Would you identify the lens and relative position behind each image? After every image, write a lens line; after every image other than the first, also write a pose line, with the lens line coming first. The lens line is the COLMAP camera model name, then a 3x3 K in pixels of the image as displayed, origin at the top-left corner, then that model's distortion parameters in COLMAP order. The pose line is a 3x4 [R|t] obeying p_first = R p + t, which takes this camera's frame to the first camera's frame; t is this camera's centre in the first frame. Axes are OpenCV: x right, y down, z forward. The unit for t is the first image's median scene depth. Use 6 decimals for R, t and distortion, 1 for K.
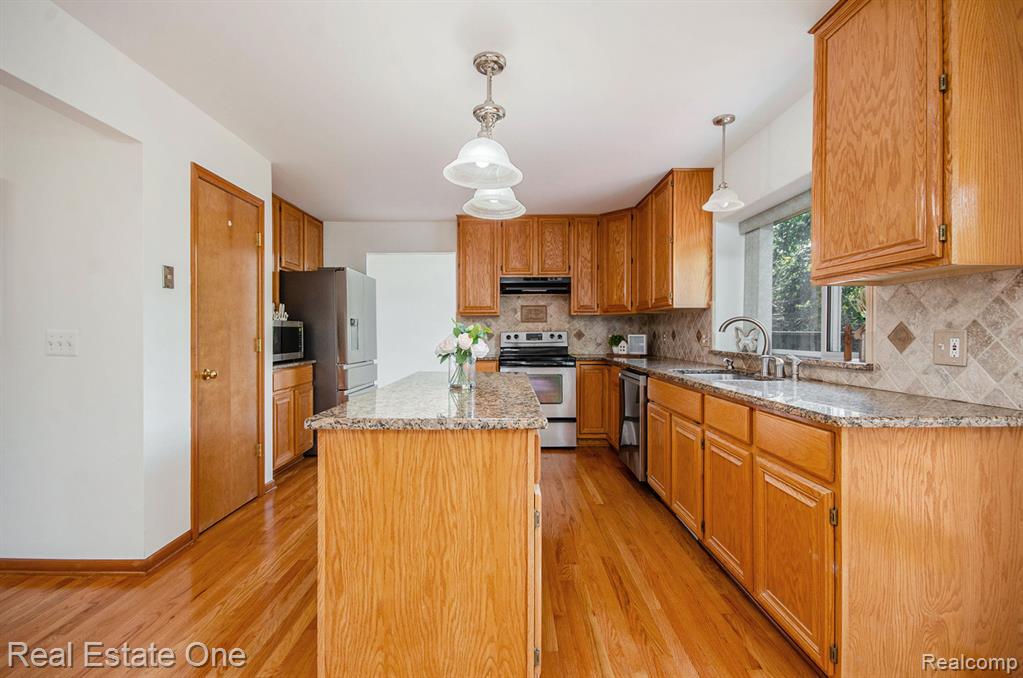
lens RADIAL K [[438.1, 0, 517.0], [0, 438.1, 340.1], [0, 0, 1]] dist [0.016190, -0.000810]
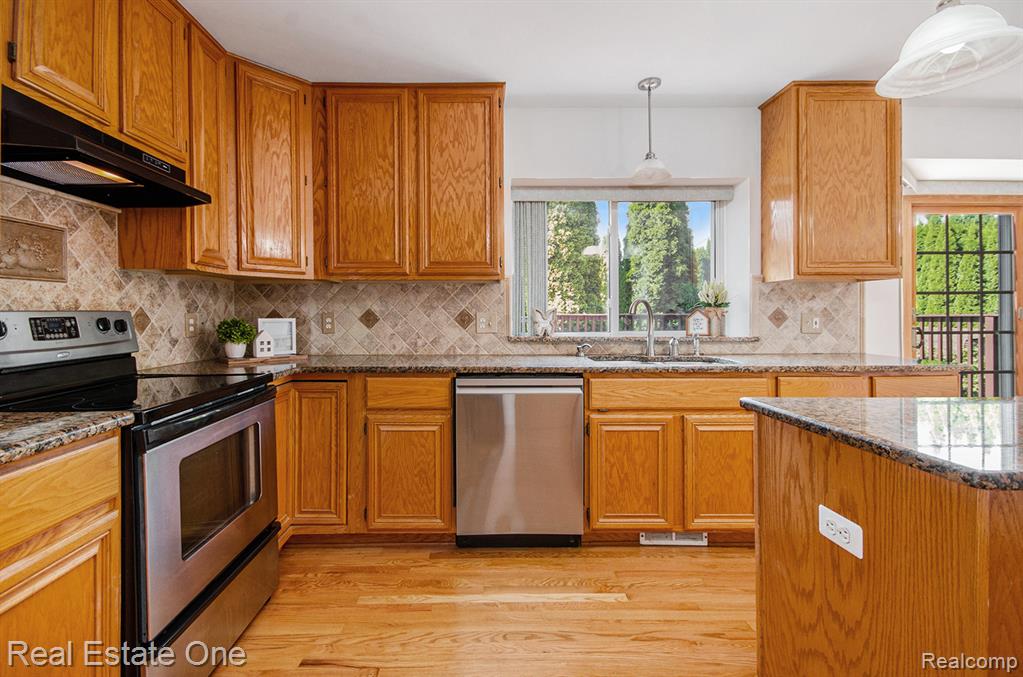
lens RADIAL K [[457.6, 0, 499.8], [0, 457.6, 319.2], [0, 0, 1]] dist [0.016406, -0.003974]
pose [[0.018316, -0.006966, 0.999808, -0.427011], [0.017503, 0.999825, 0.006645, -0.016333], [-0.999679, 0.017378, 0.018435, 1.112476]]
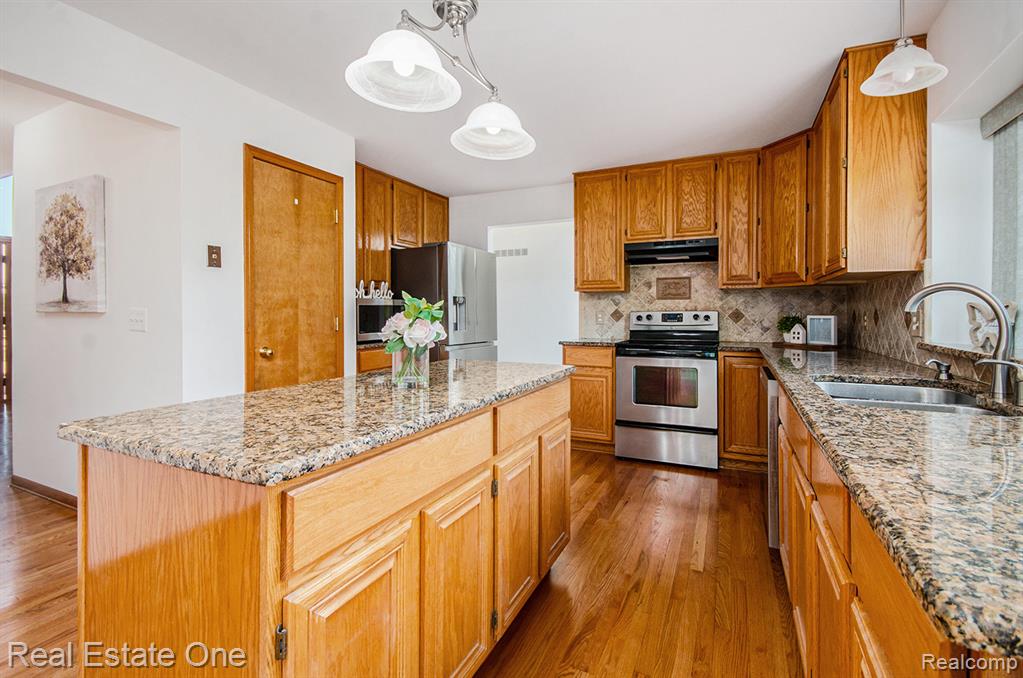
lens RADIAL K [[457.6, 0, 537.8], [0, 457.6, 312.5], [0, 0, 1]] dist [0.016406, -0.003974]
pose [[0.911611, 0.003734, -0.411038, 0.251429], [-0.010362, 0.999850, -0.013897, -0.004278], [0.410924, 0.016928, 0.911512, 0.255305]]
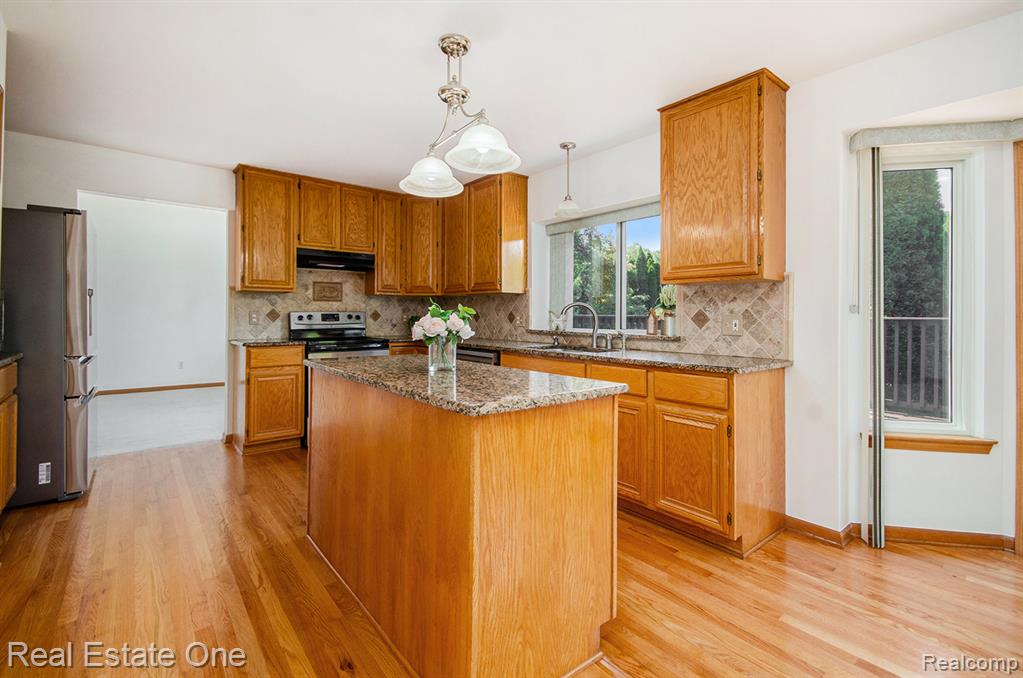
lens RADIAL K [[457.6, 0, 503.0], [0, 457.6, 311.4], [0, 0, 1]] dist [0.016406, -0.003974]
pose [[0.793288, 0.012181, 0.608725, -0.399856], [0.000545, 0.999785, -0.020716, -0.000071], [-0.608847, 0.016766, 0.793111, 0.073319]]
